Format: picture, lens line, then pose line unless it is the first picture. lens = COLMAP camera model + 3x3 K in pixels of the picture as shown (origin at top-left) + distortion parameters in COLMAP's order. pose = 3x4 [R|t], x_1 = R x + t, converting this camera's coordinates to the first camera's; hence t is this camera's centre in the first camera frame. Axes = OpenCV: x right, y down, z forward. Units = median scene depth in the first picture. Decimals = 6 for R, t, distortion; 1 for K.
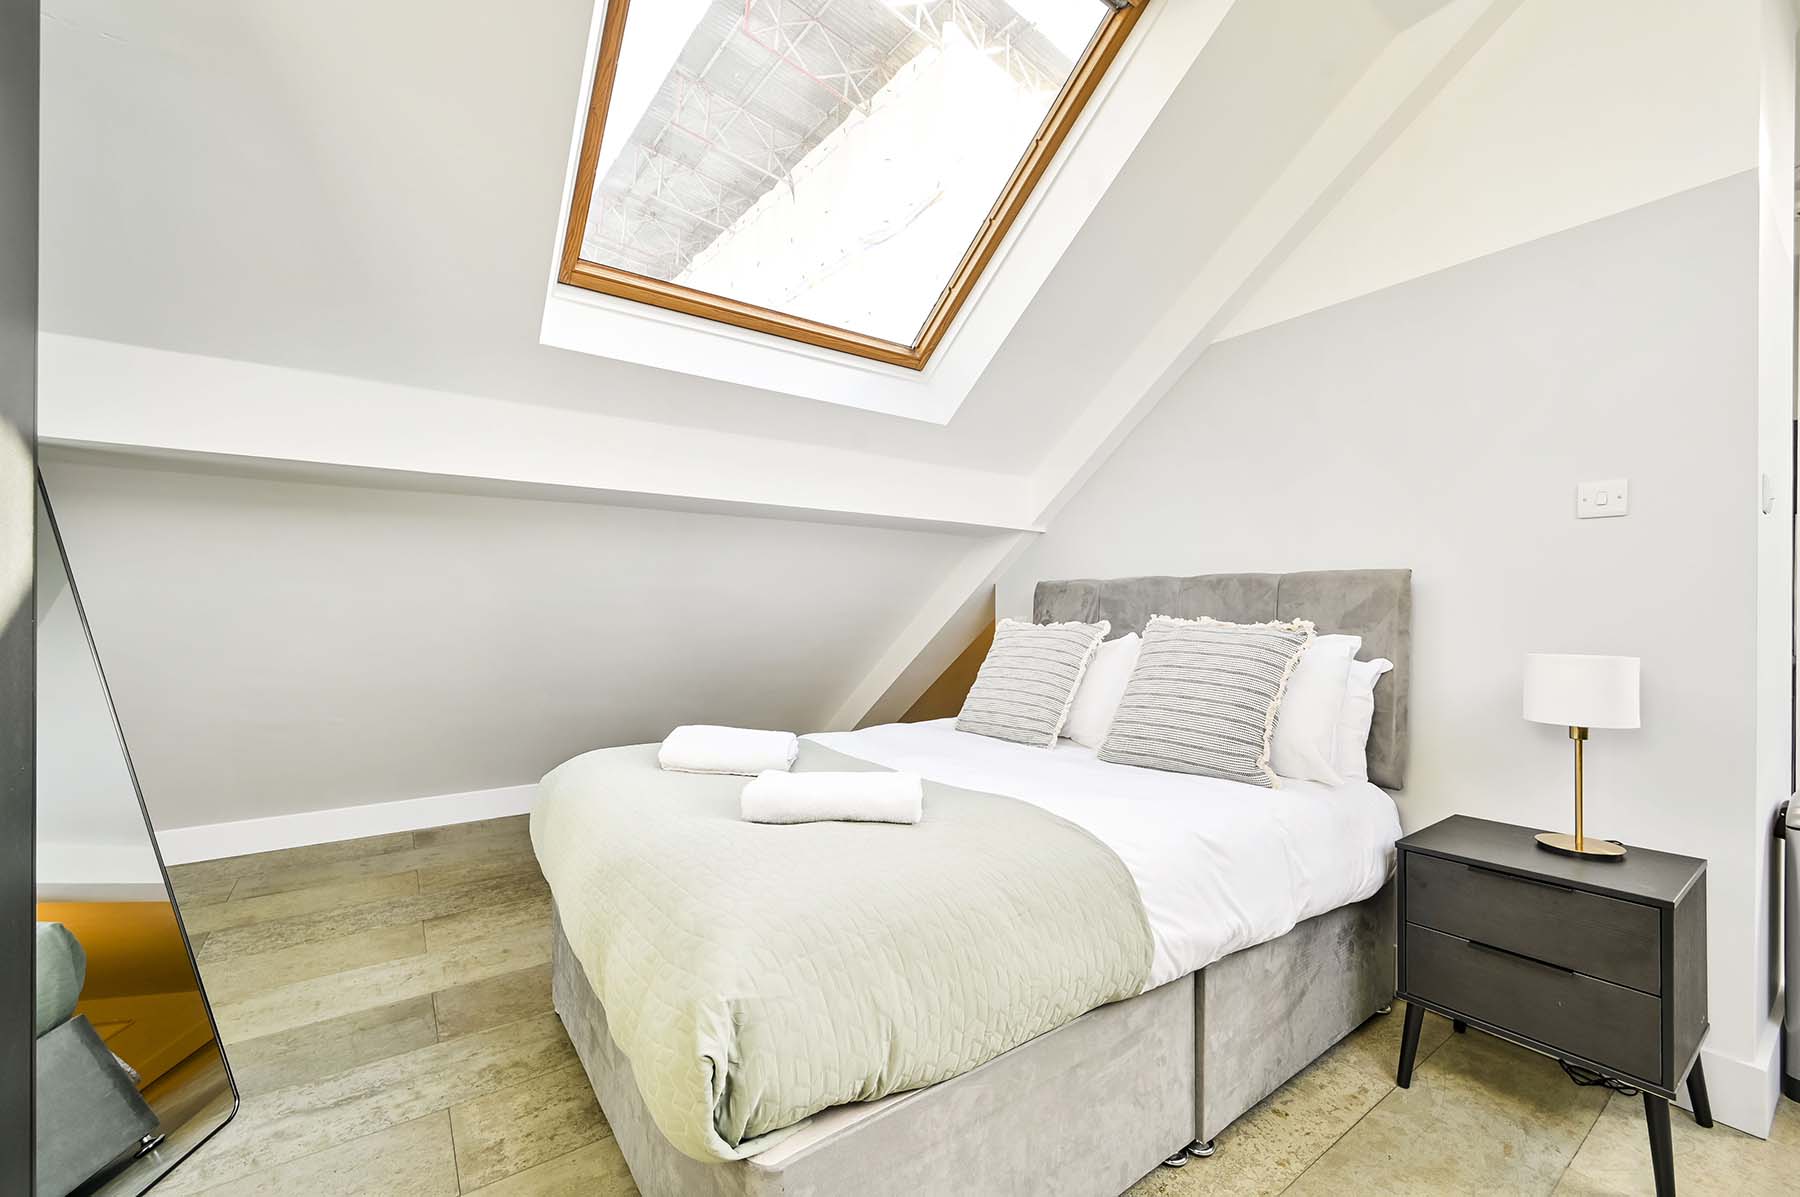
lens RADIAL K [[709.6, 0, 890.5], [0, 709.6, 616.4], [0, 0, 1]] dist [-0.003314, 0.000590]
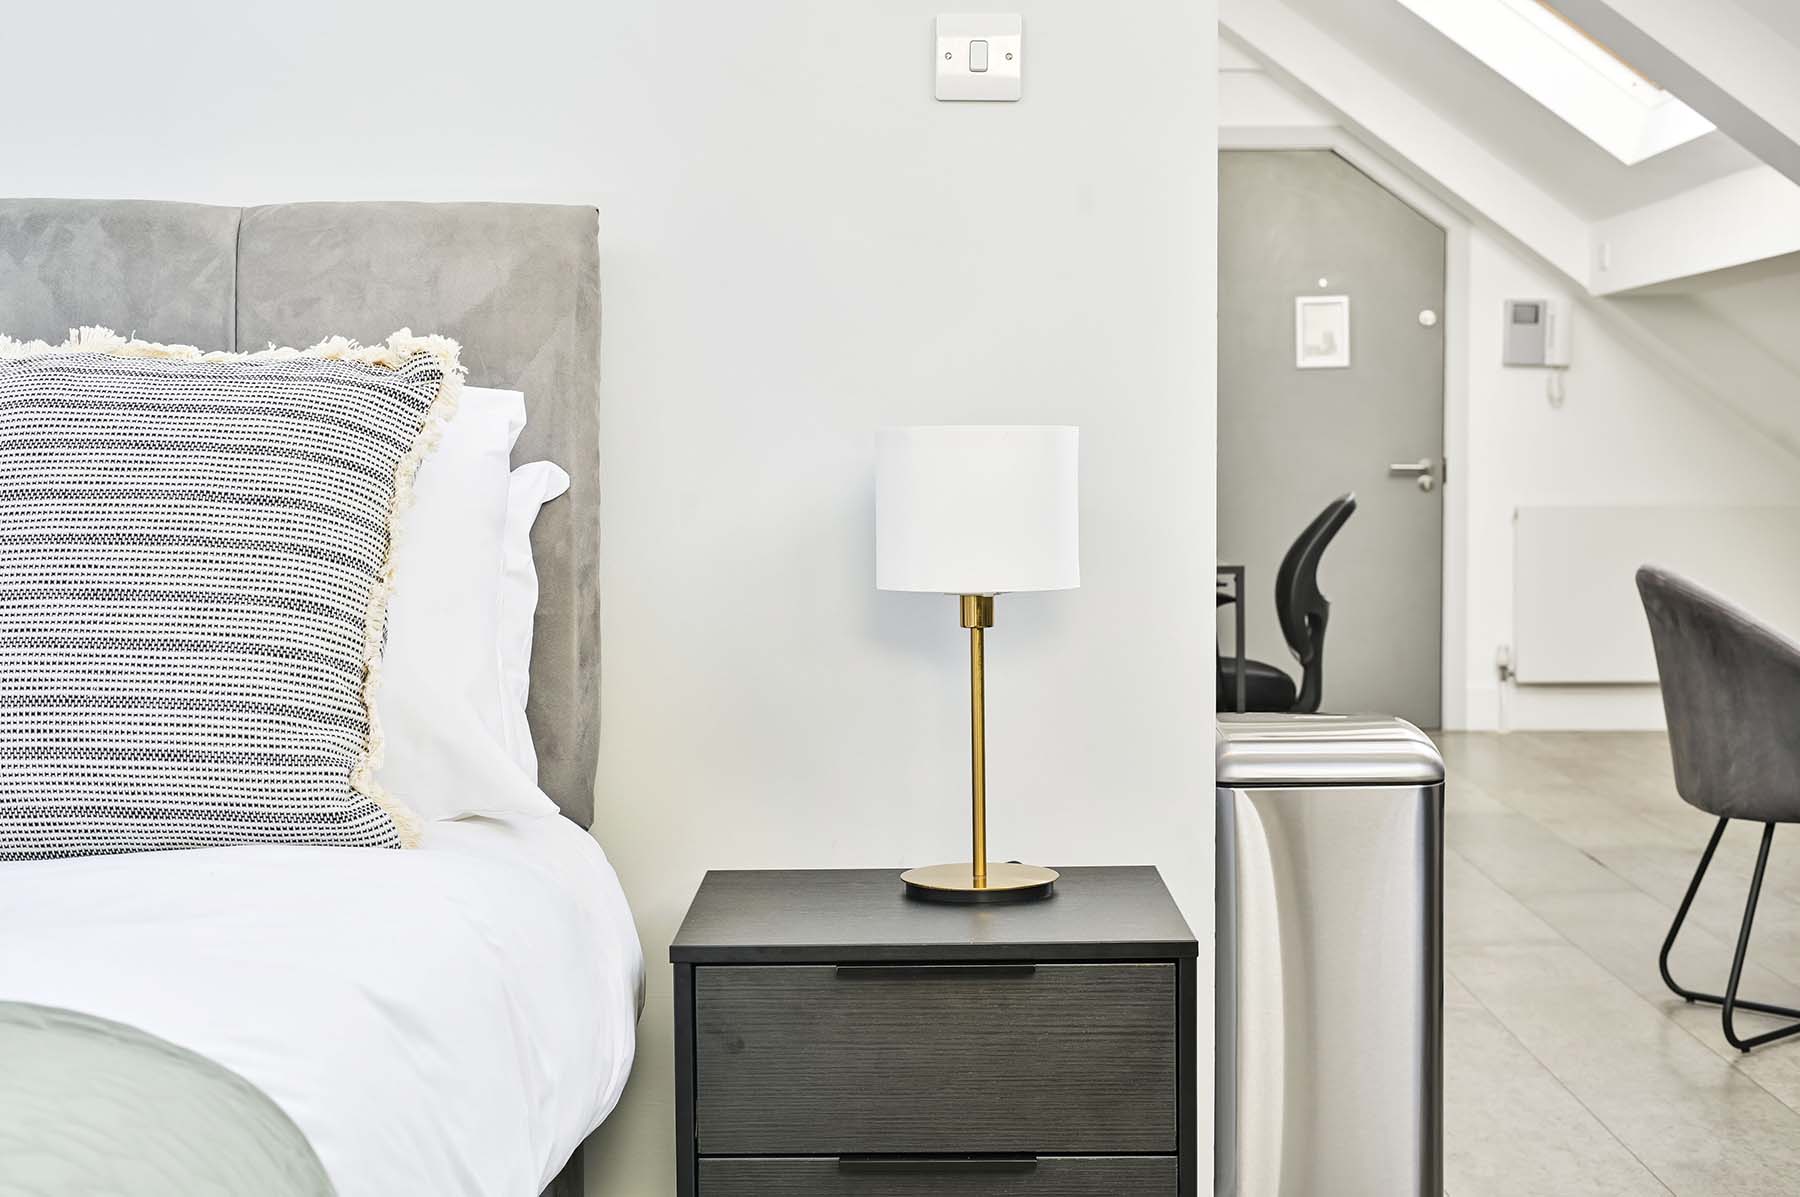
lens RADIAL K [[2662.0, 0, 910.2], [0, 2662.0, 592.5], [0, 0, 1]] dist [-0.009086, 0.000000]
pose [[0.579967, -0.049875, 0.813112, -0.280053], [0.010007, 0.998485, 0.054108, 0.059118], [-0.814579, -0.023244, 0.579587, 0.109548]]
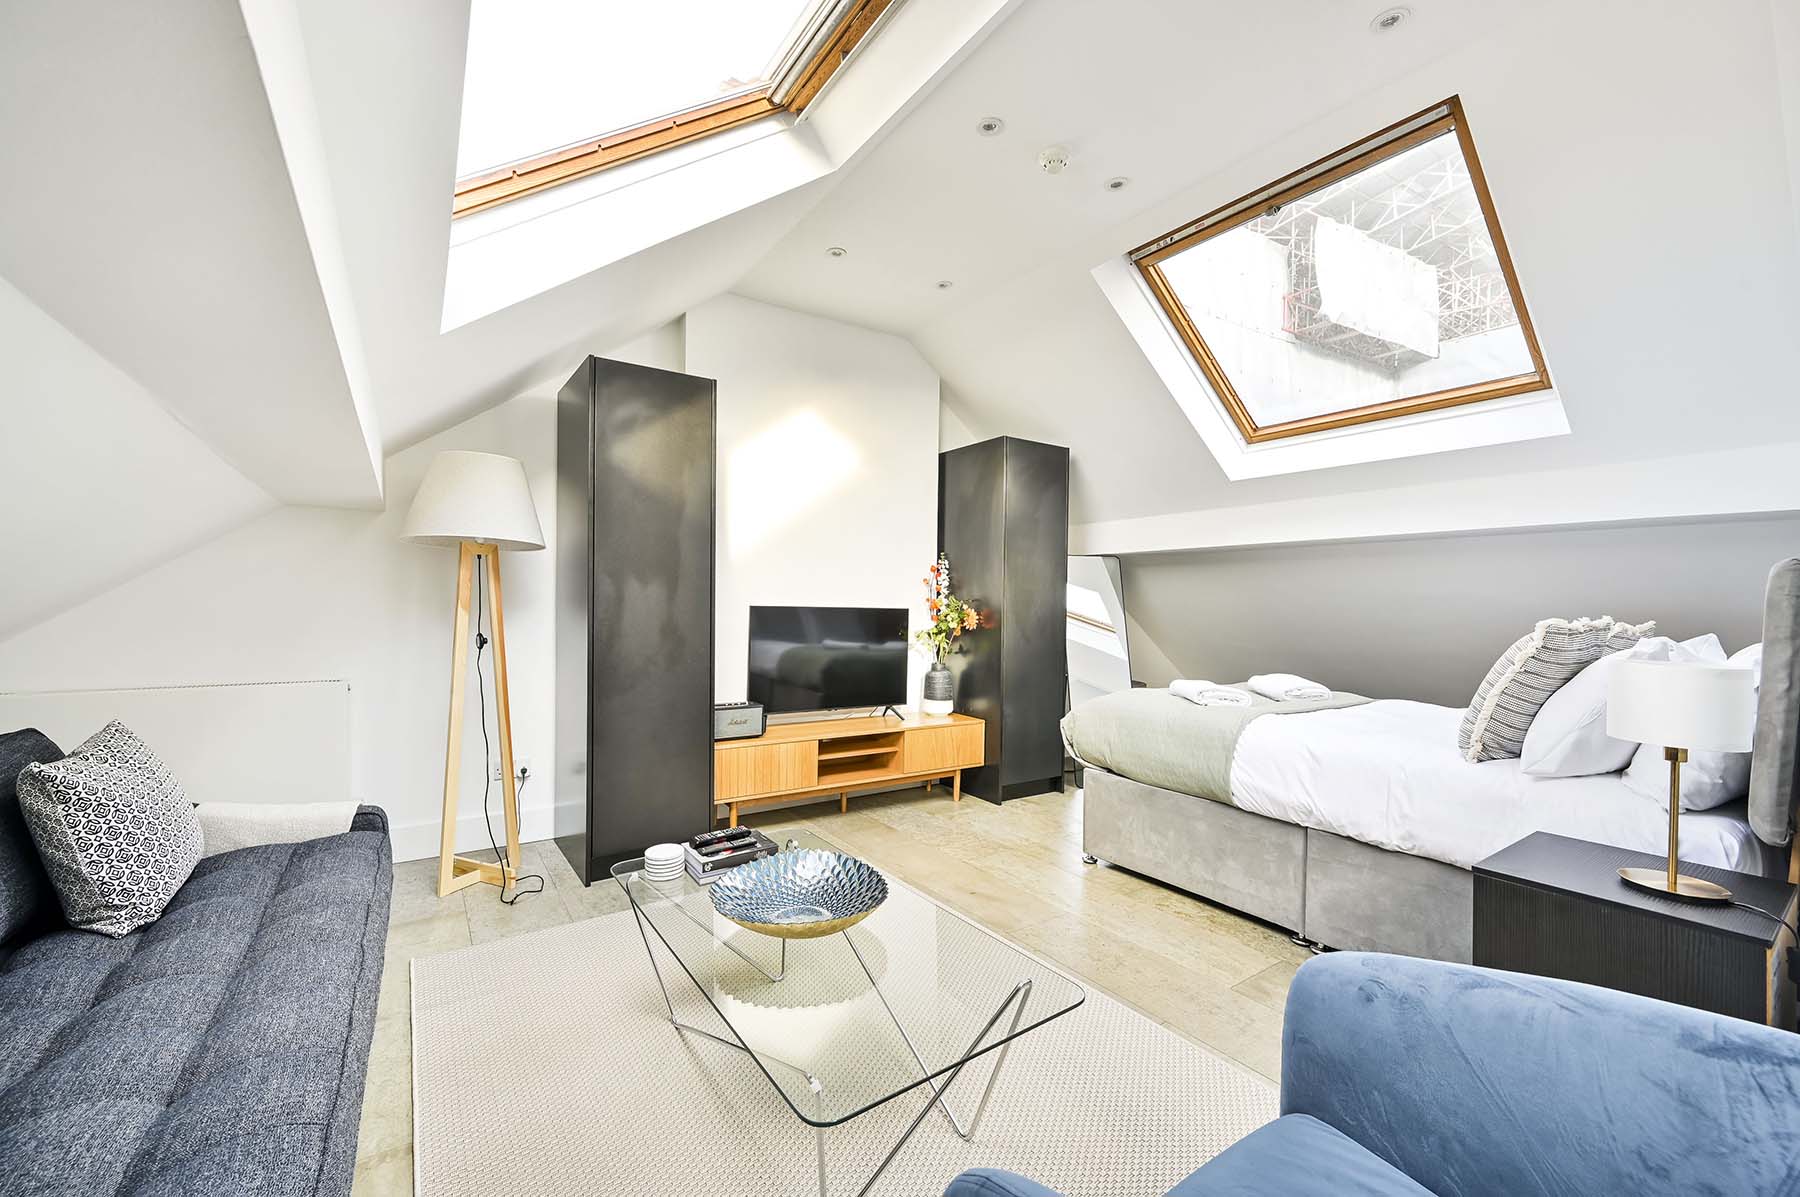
lens RADIAL K [[709.6, 0, 900.4], [0, 709.6, 603.1], [0, 0, 1]] dist [-0.003314, 0.000590]
pose [[-0.023448, -0.006608, -0.999703, 1.623974], [-0.023063, 0.999716, -0.006067, 0.008752], [0.999459, 0.022914, -0.023593, 0.075413]]
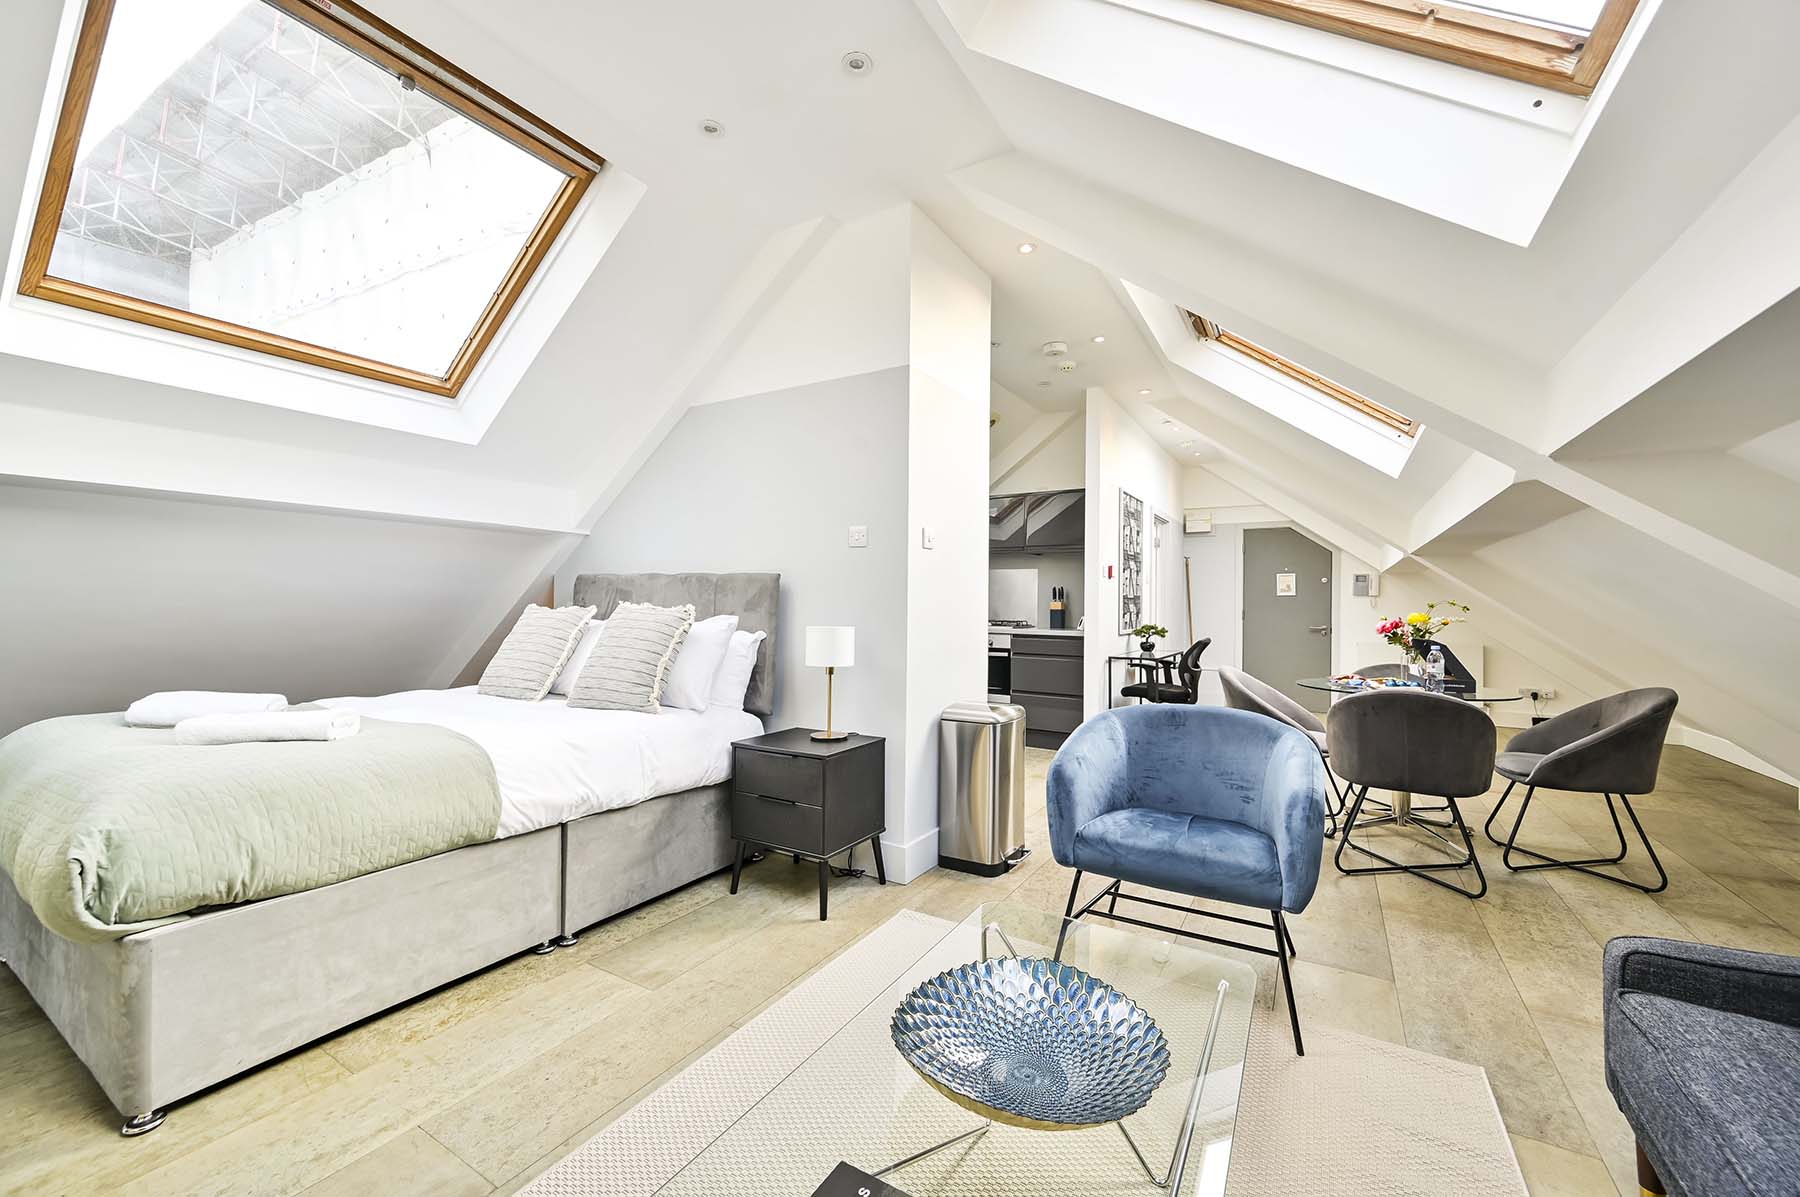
lens RADIAL K [[709.6, 0, 900.3], [0, 709.6, 598.0], [0, 0, 1]] dist [-0.003314, 0.000590]
pose [[0.918653, 0.012198, 0.394876, 0.385651], [-0.007201, 0.999874, -0.014135, 0.008190], [-0.394999, 0.010142, 0.918626, -0.582387]]
